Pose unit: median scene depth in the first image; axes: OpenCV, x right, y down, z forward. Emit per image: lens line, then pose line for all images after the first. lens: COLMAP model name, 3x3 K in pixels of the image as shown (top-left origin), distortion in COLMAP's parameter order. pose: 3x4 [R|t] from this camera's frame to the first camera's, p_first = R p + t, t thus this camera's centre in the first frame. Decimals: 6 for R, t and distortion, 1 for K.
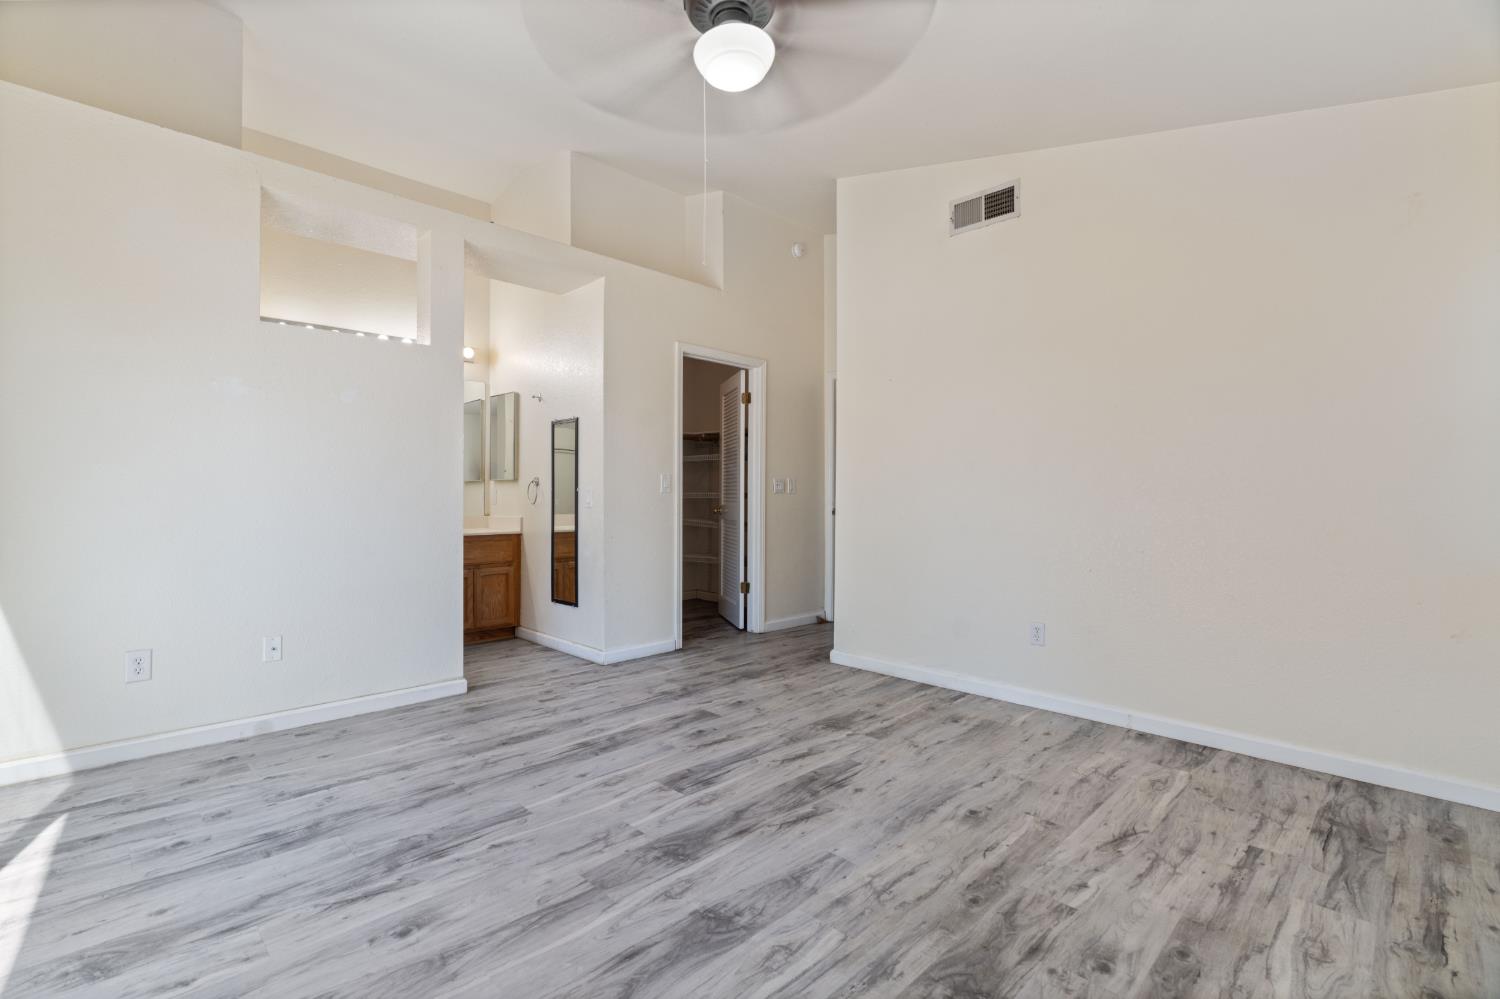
lens RADIAL K [[678.7, 0, 748.0], [0, 678.7, 496.0], [0, 0, 1]] dist [-0.005933, 0.002689]
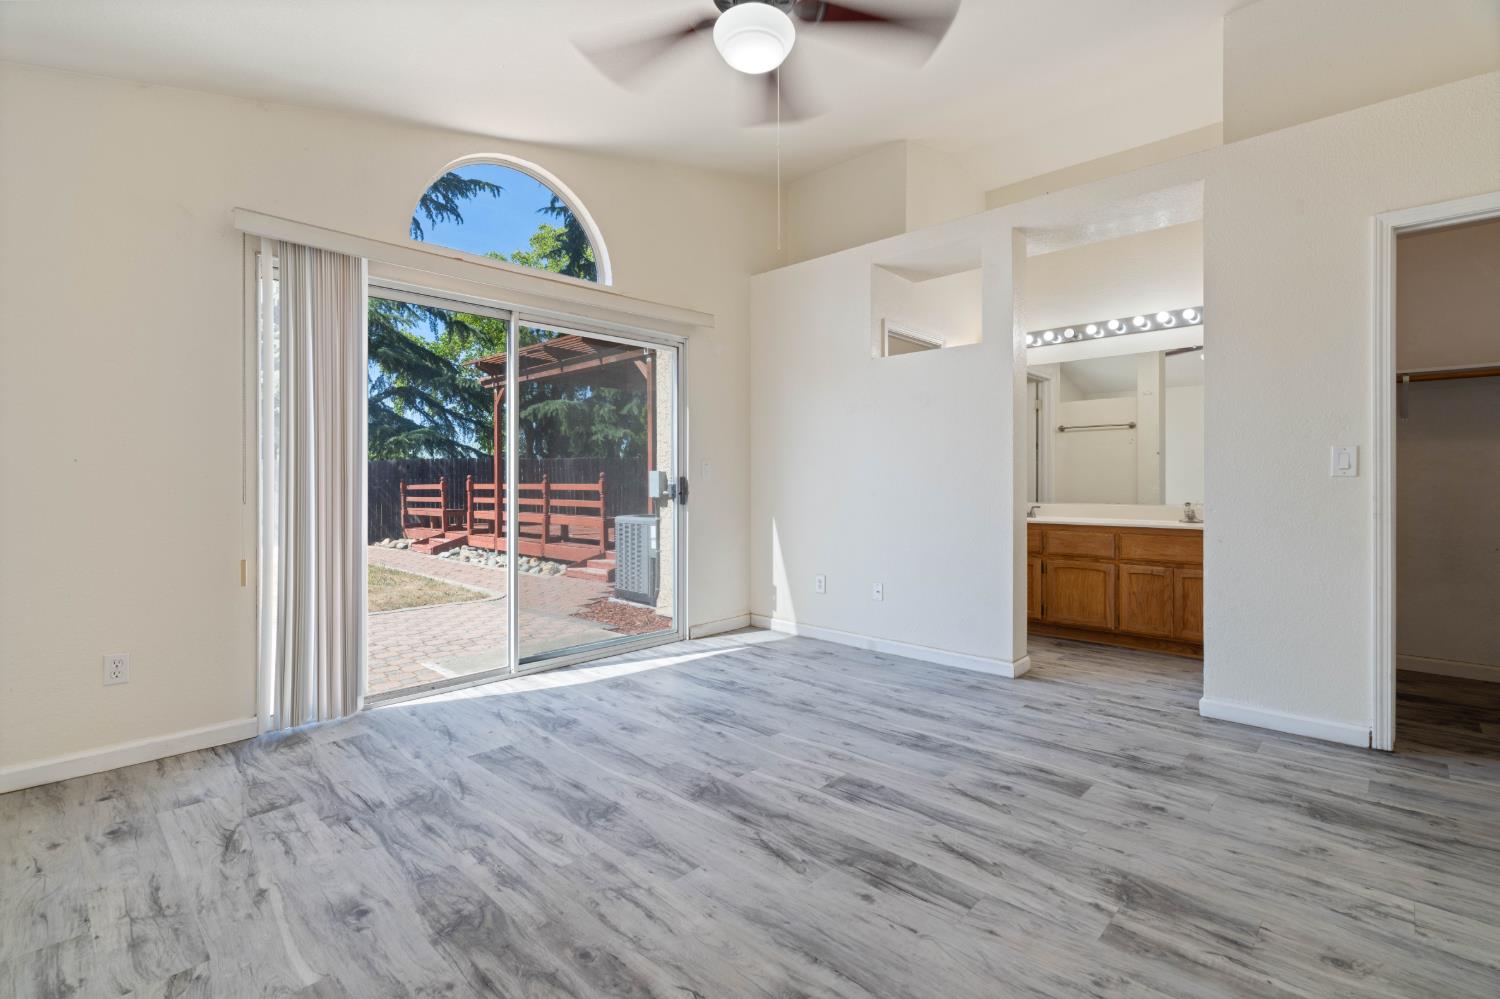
lens RADIAL K [[678.7, 0, 748.1], [0, 678.7, 489.3], [0, 0, 1]] dist [-0.005933, 0.002689]
pose [[0.035262, 0.008701, -0.999340, 0.764015], [-0.000751, 0.999962, 0.008679, 0.001186], [0.999378, 0.000444, 0.035267, 0.754257]]
